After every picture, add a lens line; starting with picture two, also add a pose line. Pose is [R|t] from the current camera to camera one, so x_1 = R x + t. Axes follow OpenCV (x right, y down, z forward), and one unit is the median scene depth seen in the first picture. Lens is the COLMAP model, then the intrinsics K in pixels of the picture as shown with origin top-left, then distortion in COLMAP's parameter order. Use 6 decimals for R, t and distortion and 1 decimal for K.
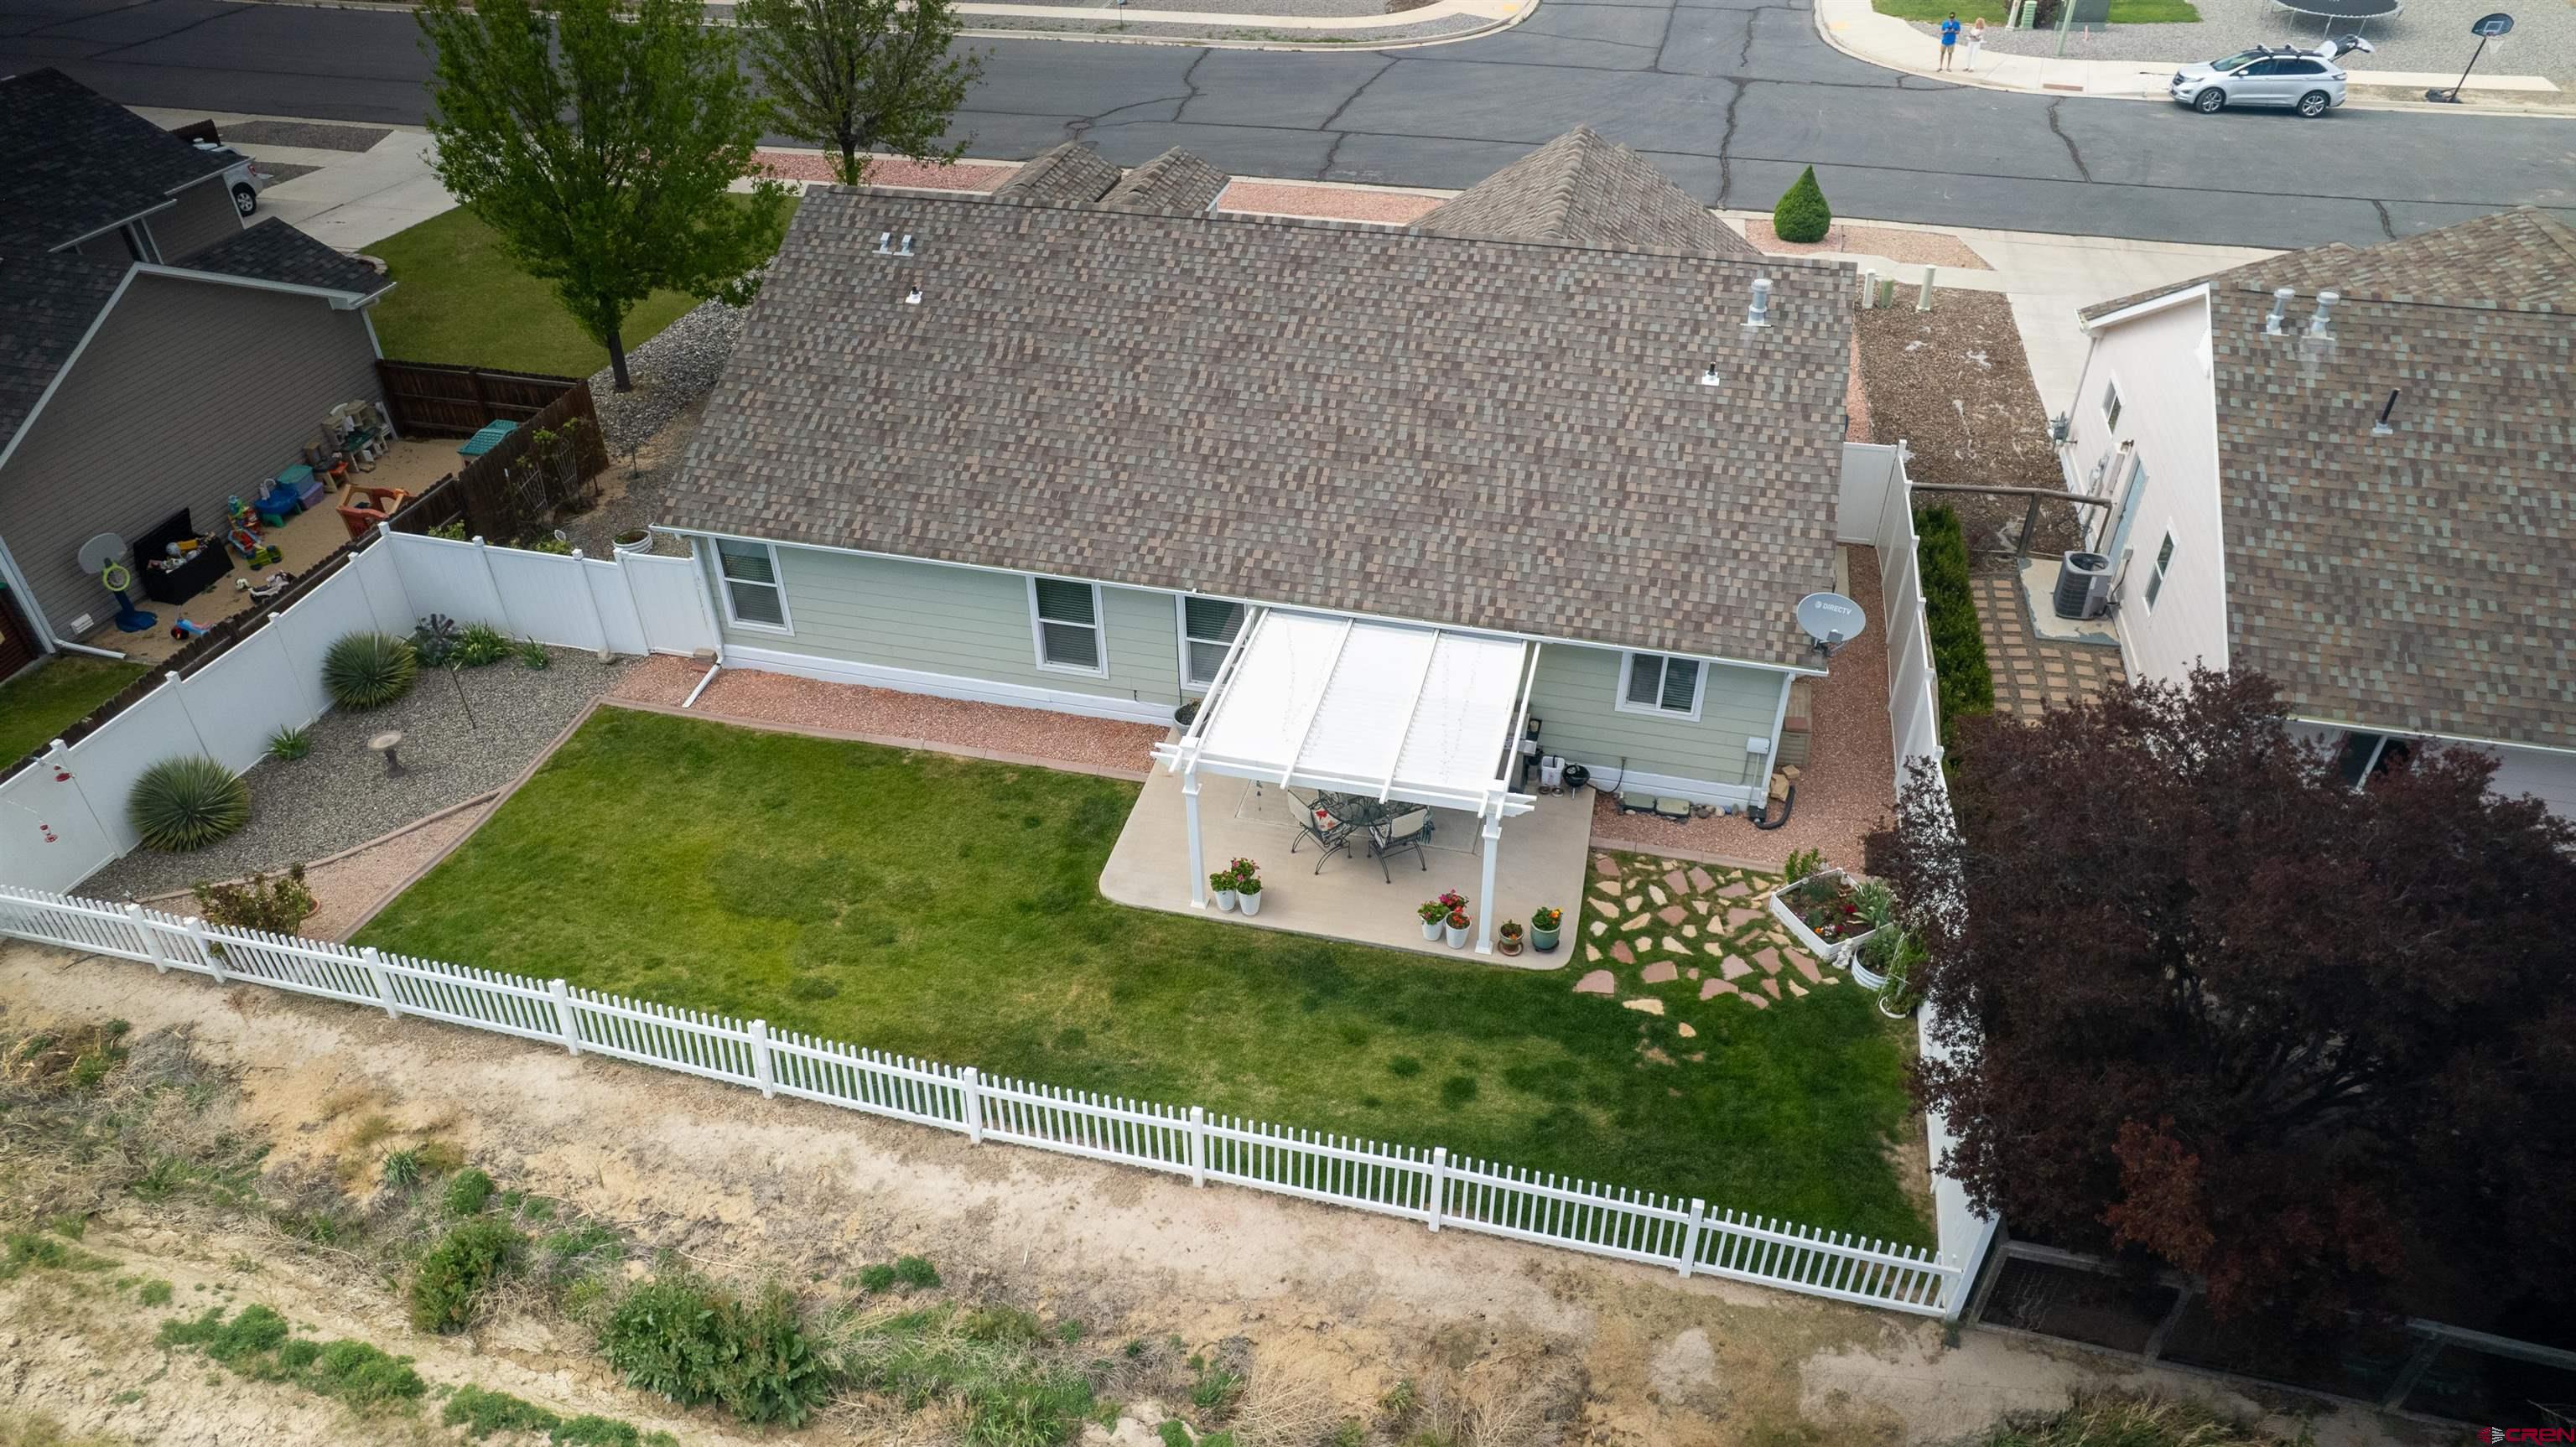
lens RADIAL K [[1655.8, 0, 1283.5], [0, 1655.8, 740.3], [0, 0, 1]] dist [-0.064438, 0.064128]
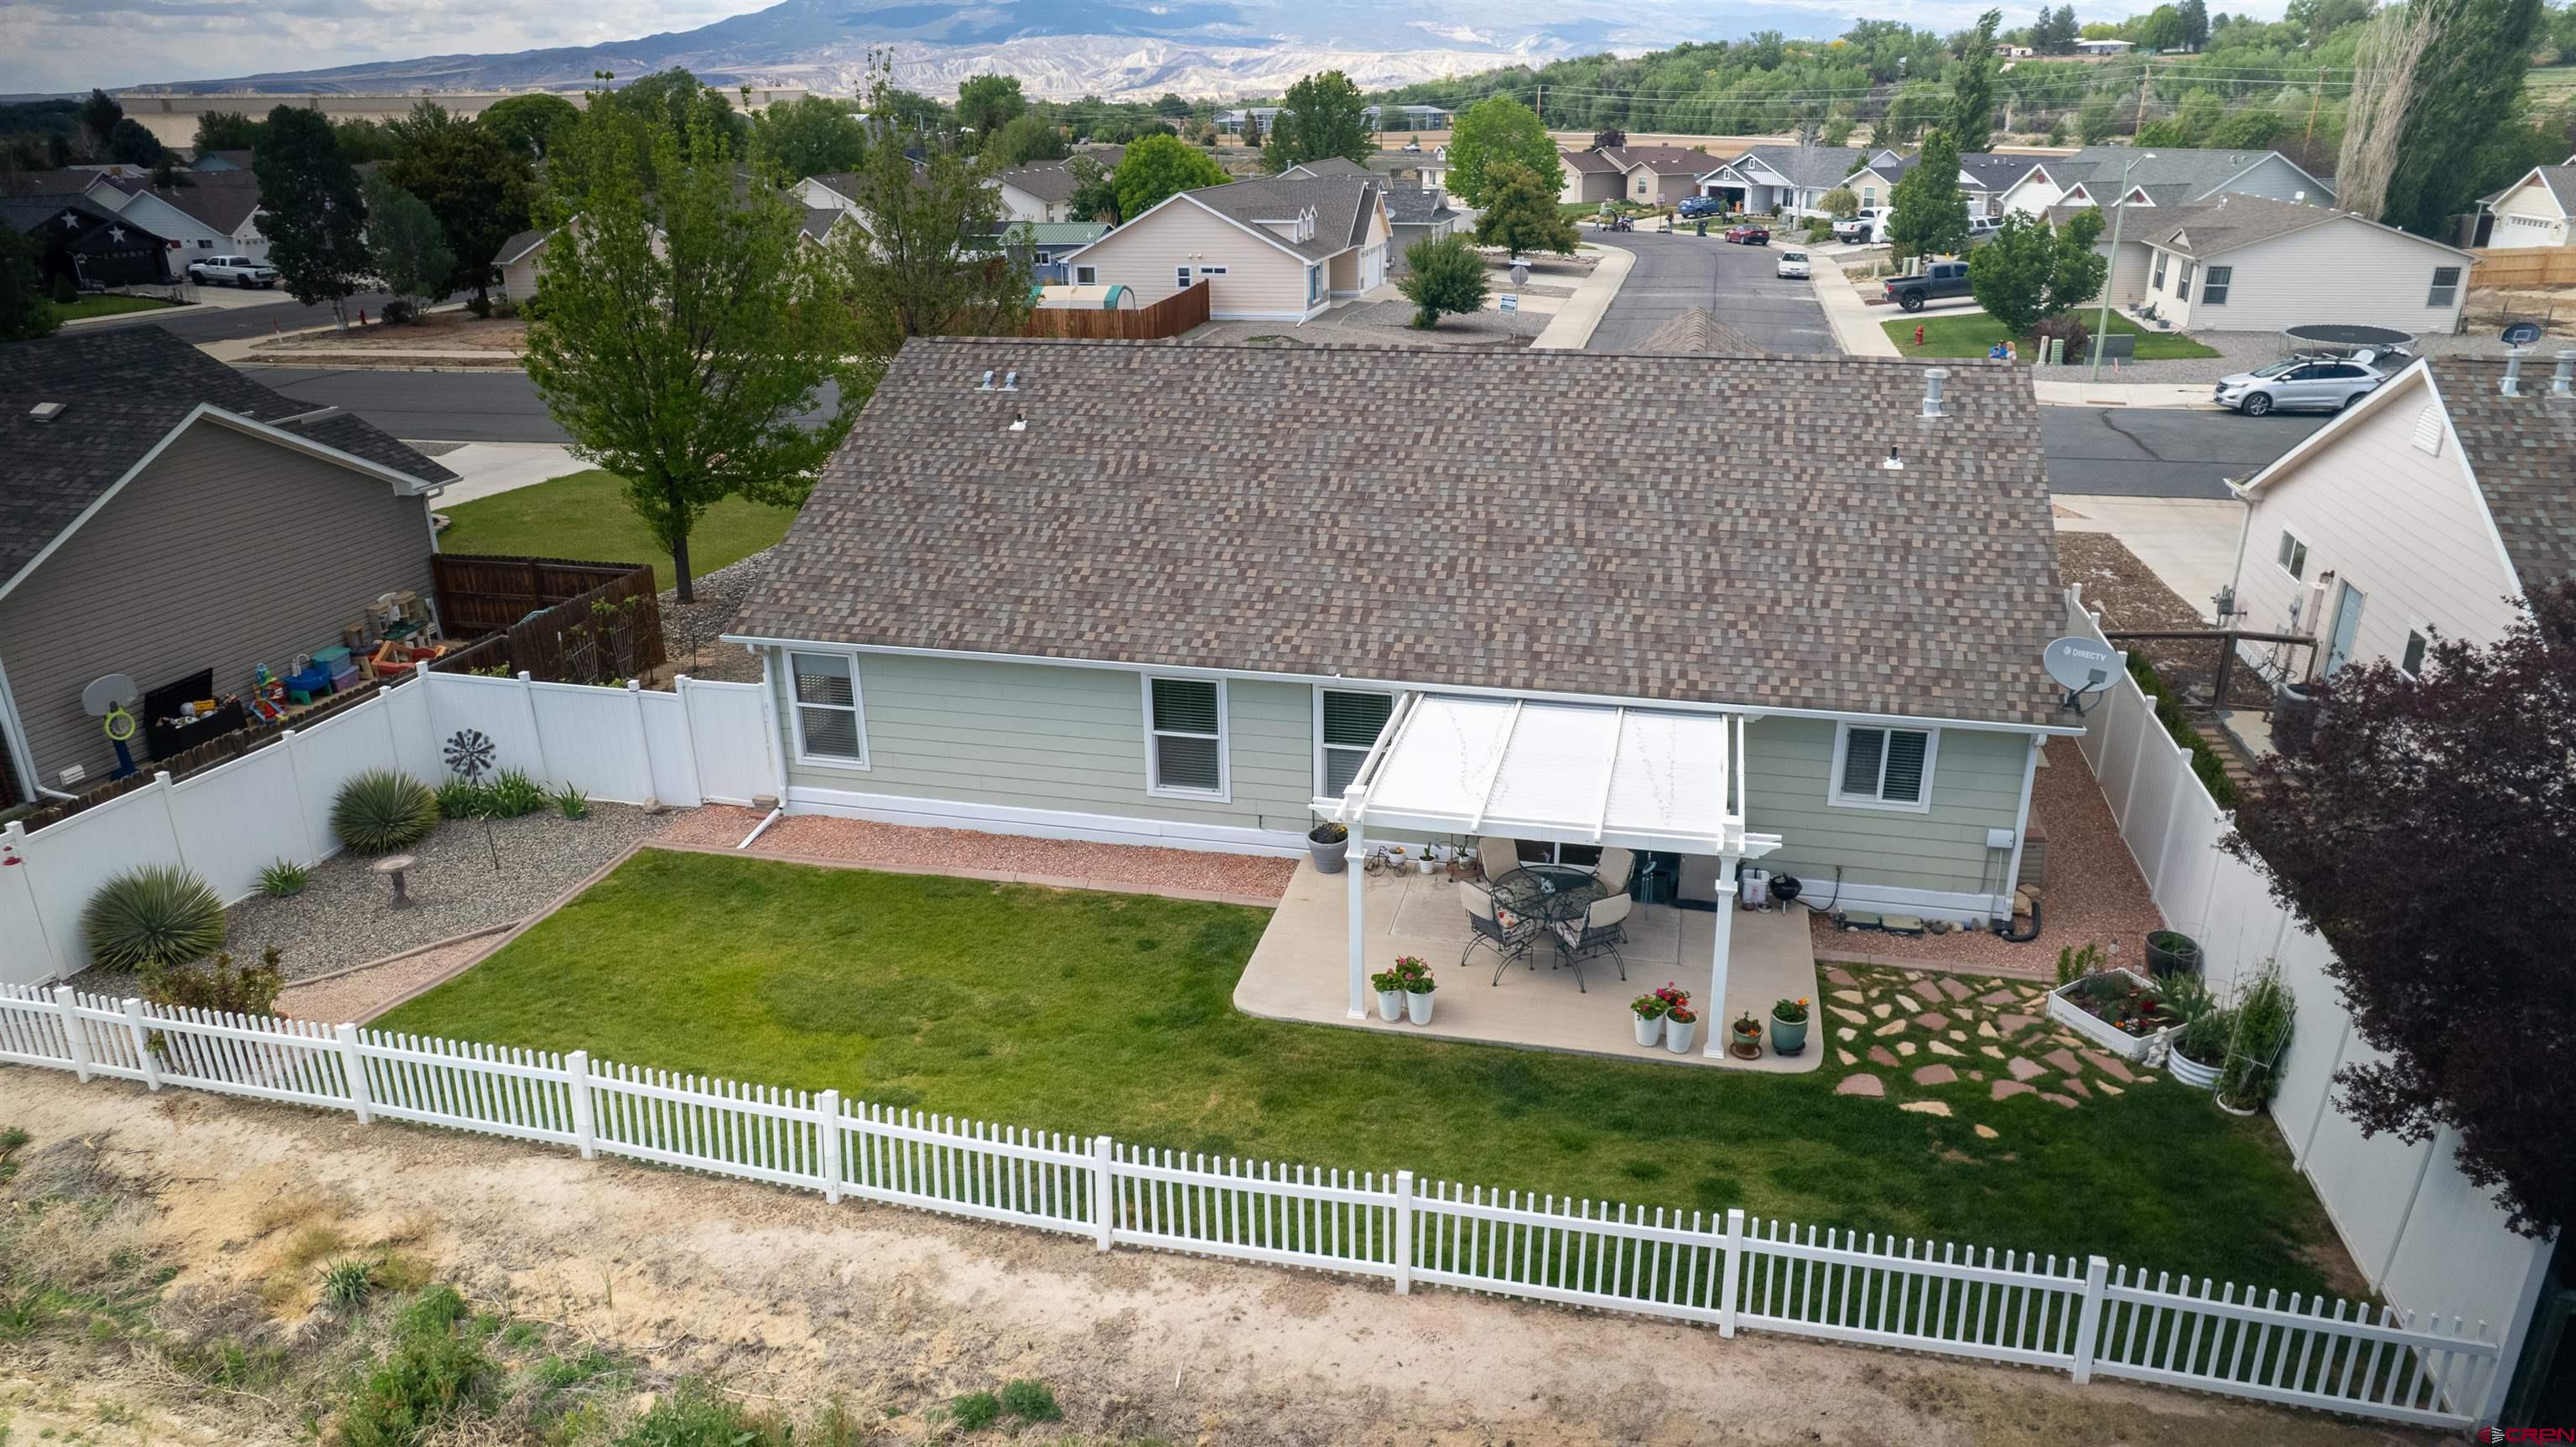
lens RADIAL K [[1655.8, 0, 1283.5], [0, 1655.8, 740.3], [0, 0, 1]] dist [-0.064438, 0.064128]
pose [[0.999977, -0.004563, -0.004965, -0.080655], [0.003071, 0.963679, -0.267045, 0.181504], [0.006003, 0.267024, 0.963671, 0.164000]]
